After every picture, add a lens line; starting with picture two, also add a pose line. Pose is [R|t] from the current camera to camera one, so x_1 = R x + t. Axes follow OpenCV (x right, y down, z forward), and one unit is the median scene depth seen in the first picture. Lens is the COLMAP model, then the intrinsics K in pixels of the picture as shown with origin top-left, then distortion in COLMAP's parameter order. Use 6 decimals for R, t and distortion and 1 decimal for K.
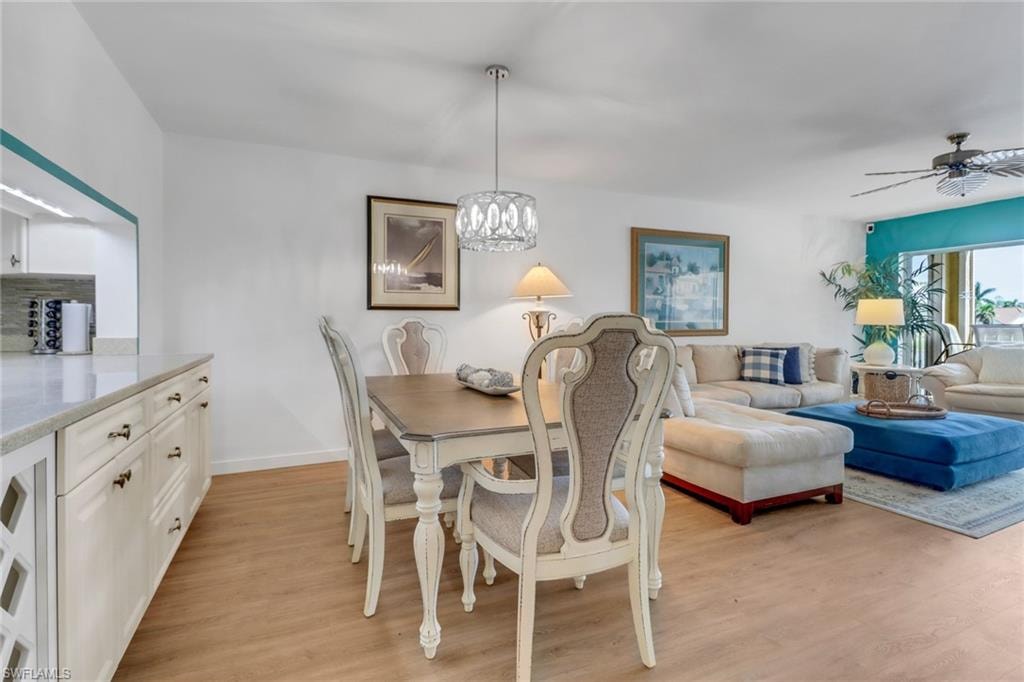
lens RADIAL K [[490.8, 0, 514.0], [0, 490.8, 321.1], [0, 0, 1]] dist [0.004290, -0.000130]
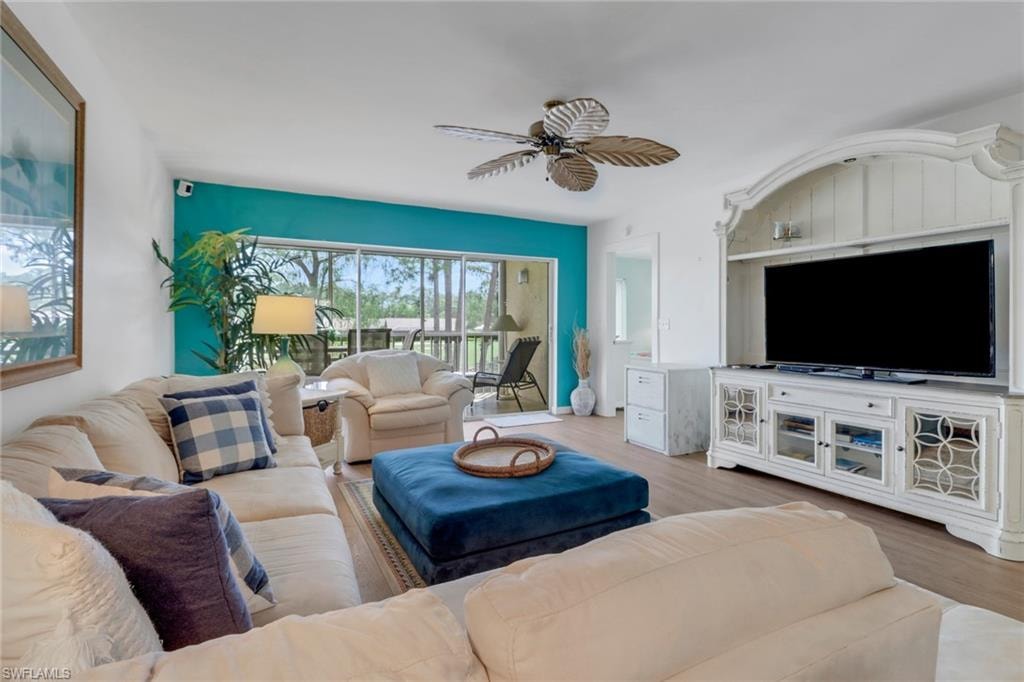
lens RADIAL K [[478.9, 0, 498.0], [0, 478.9, 323.6], [0, 0, 1]] dist [0.002445, -0.000247]
pose [[-0.039718, -0.000034, 0.999211, 0.072758], [0.002811, 0.999996, 0.000146, -0.006306], [-0.999207, 0.002814, -0.039718, 0.788432]]
